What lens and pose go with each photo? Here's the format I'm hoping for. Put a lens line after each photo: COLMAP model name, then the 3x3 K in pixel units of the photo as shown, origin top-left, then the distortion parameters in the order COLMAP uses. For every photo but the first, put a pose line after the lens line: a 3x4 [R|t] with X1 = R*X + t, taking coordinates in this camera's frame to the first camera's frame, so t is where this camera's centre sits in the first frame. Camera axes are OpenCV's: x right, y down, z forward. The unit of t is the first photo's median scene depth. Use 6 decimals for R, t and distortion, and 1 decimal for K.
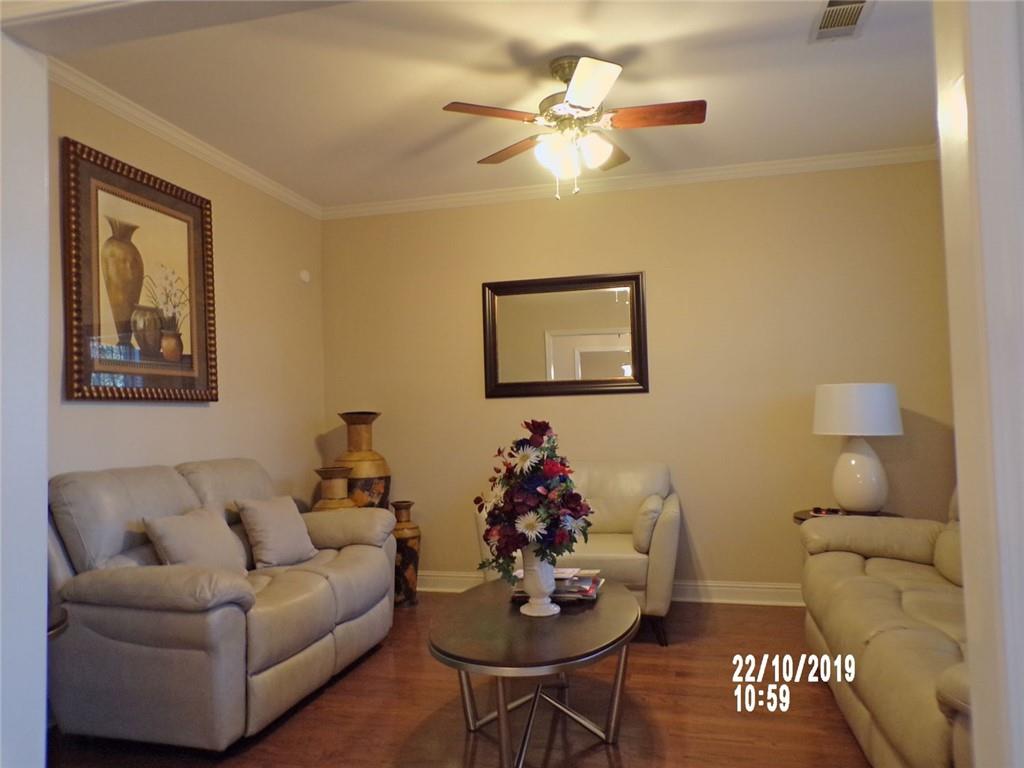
lens RADIAL K [[698.6, 0, 511.3], [0, 698.6, 381.6], [0, 0, 1]] dist [-0.003768, -0.001473]
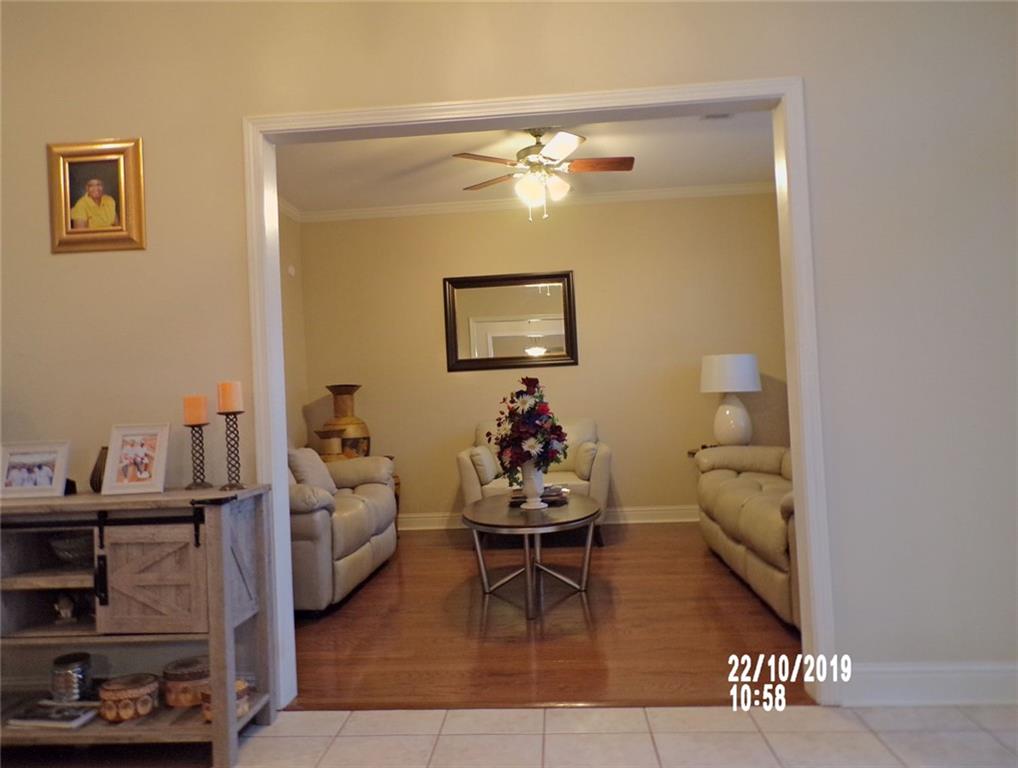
lens RADIAL K [[717.2, 0, 504.9], [0, 717.2, 383.8], [0, 0, 1]] dist [-0.000529, 0.002747]
pose [[0.985418, -0.015181, 0.169471, -0.234006], [0.012237, 0.999756, 0.018399, 0.035043], [-0.169709, -0.016057, 0.985363, -0.408983]]
